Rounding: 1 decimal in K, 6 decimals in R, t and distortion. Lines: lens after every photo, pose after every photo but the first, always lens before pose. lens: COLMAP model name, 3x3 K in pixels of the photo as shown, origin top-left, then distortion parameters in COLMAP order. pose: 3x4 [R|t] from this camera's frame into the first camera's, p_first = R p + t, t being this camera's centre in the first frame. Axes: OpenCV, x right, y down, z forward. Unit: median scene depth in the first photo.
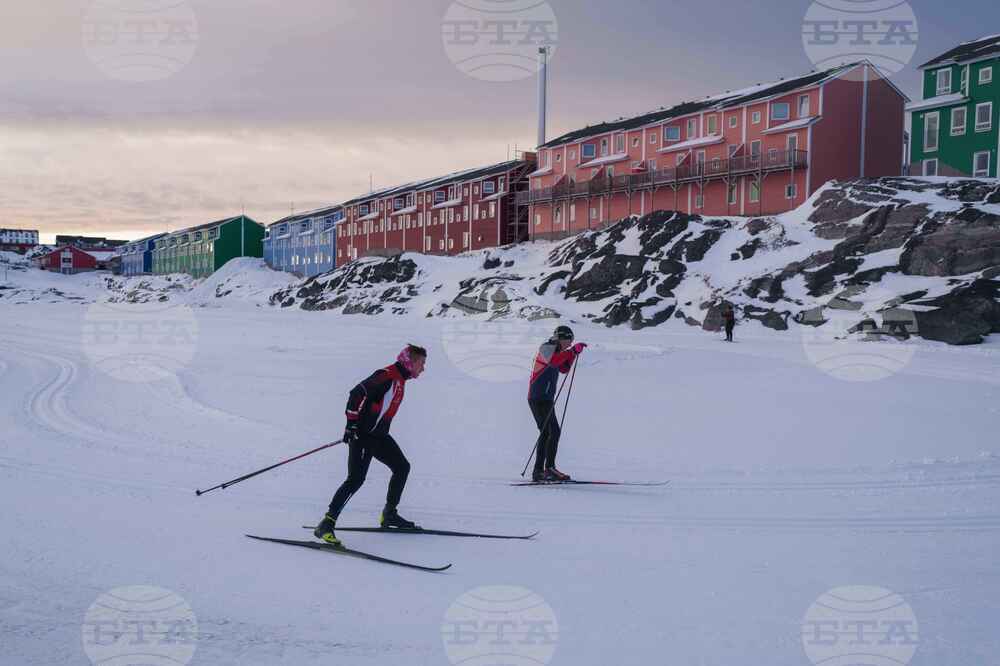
lens RADIAL K [[986.0, 0, 489.4], [0, 986.0, 334.9], [0, 0, 1]] dist [-0.044719, 0.161412]
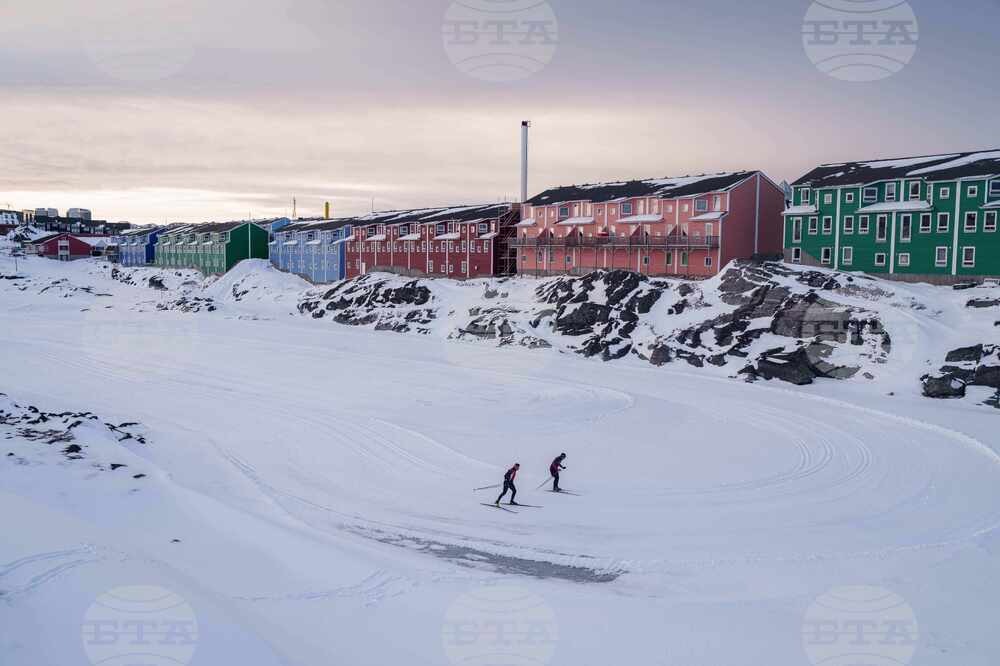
lens RADIAL K [[986.0, 0, 489.4], [0, 986.0, 334.9], [0, 0, 1]] dist [-0.044719, 0.161412]
pose [[0.998031, -0.009675, 0.061980, -0.093852], [0.006767, 0.998874, 0.046956, -0.089899], [-0.062364, -0.046444, 0.996972, -0.377957]]
